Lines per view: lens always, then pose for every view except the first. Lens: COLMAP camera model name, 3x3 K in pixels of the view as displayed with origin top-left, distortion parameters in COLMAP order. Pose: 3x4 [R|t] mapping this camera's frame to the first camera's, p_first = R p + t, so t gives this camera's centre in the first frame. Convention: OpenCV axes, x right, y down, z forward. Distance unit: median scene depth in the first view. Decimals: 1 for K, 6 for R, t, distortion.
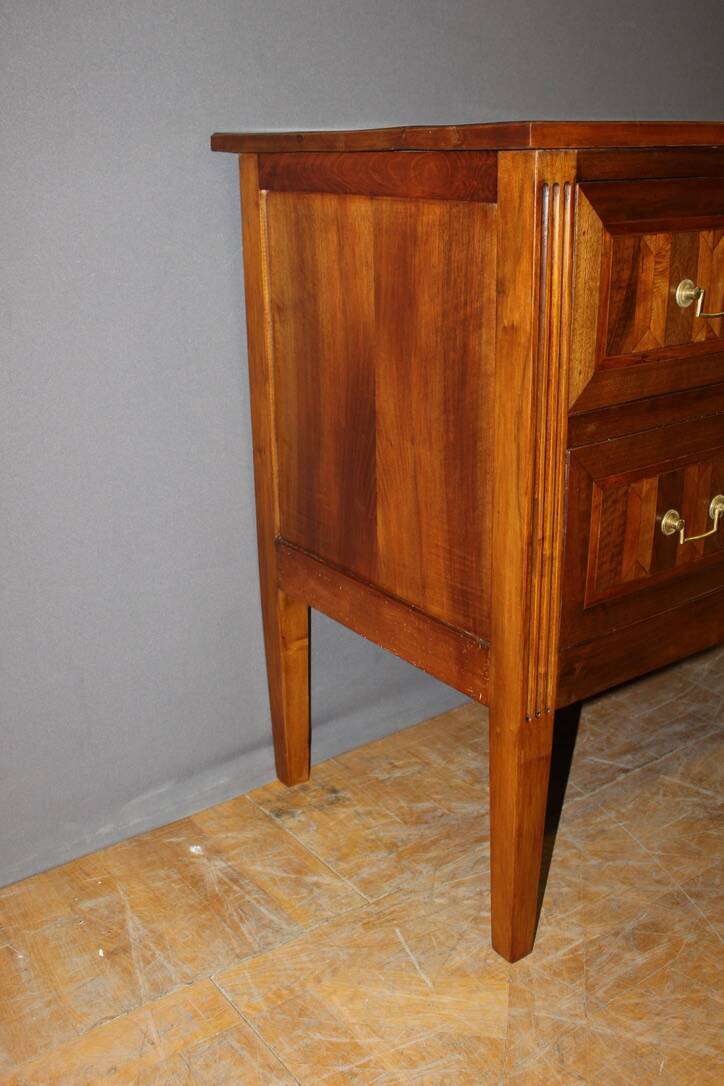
lens RADIAL K [[1107.2, 0, 362.0], [0, 1107.2, 543.0], [0, 0, 1]] dist [-0.097921, -0.000610]
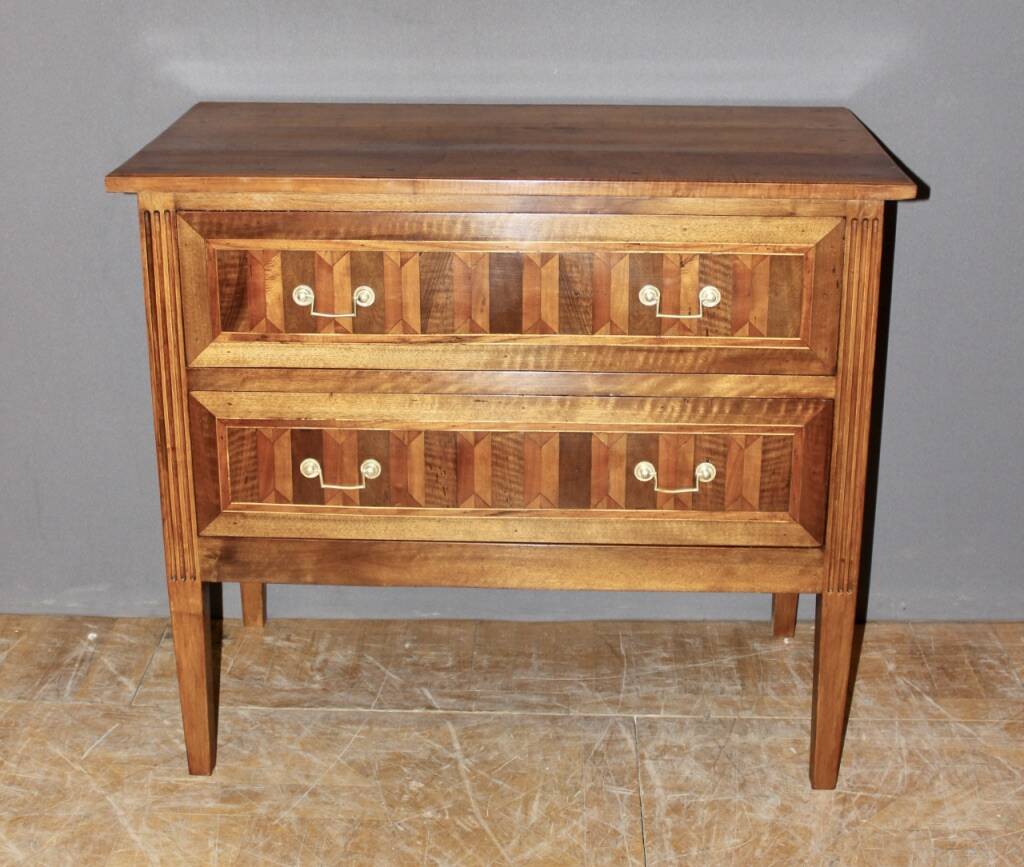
lens RADIAL K [[1705.9, 0, 511.6], [0, 1705.9, 391.1], [0, 0, 1]] dist [-0.122771, 0.040847]
pose [[0.785875, 0.227416, -0.575050, 1.655246], [-0.227682, 0.971006, 0.072851, -0.316901], [0.574945, 0.073677, 0.814868, -0.492165]]
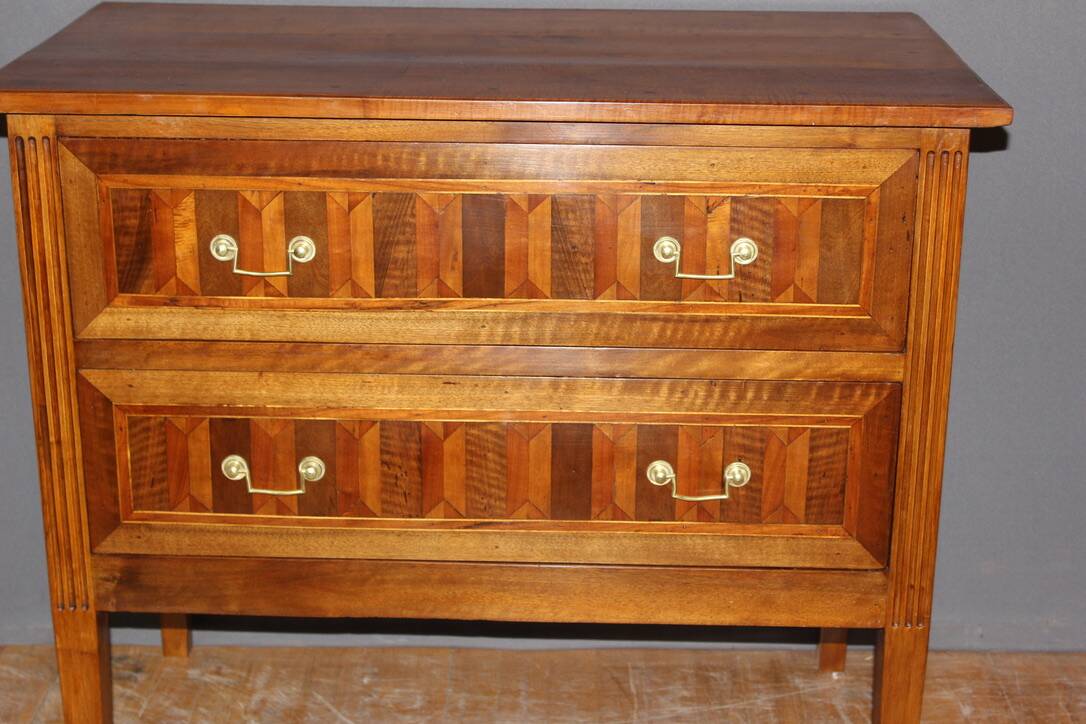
lens RADIAL K [[1893.1, 0, 543.0], [0, 1893.1, 362.0], [0, 0, 1]] dist [-0.011673, 0.102311]
pose [[0.793984, 0.233494, -0.561311, 1.518200], [-0.231962, 0.969805, 0.075306, -0.321481], [0.561946, 0.070411, 0.824172, -0.270065]]
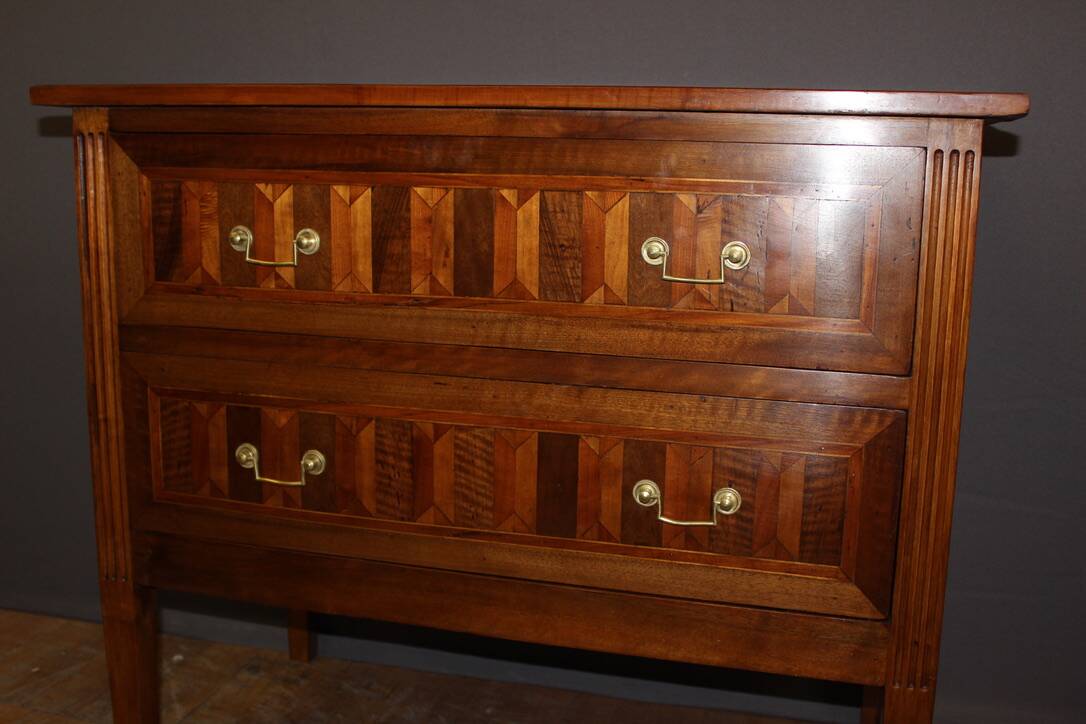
lens RADIAL K [[1199.5, 0, 519.4], [0, 1199.5, 359.9], [0, 0, 1]] dist [-0.108636, 0.031625]
pose [[0.613663, 0.181201, -0.768495, 1.366346], [-0.295951, 0.955138, -0.011116, -0.179635], [0.732005, 0.234258, 0.639759, 0.469794]]
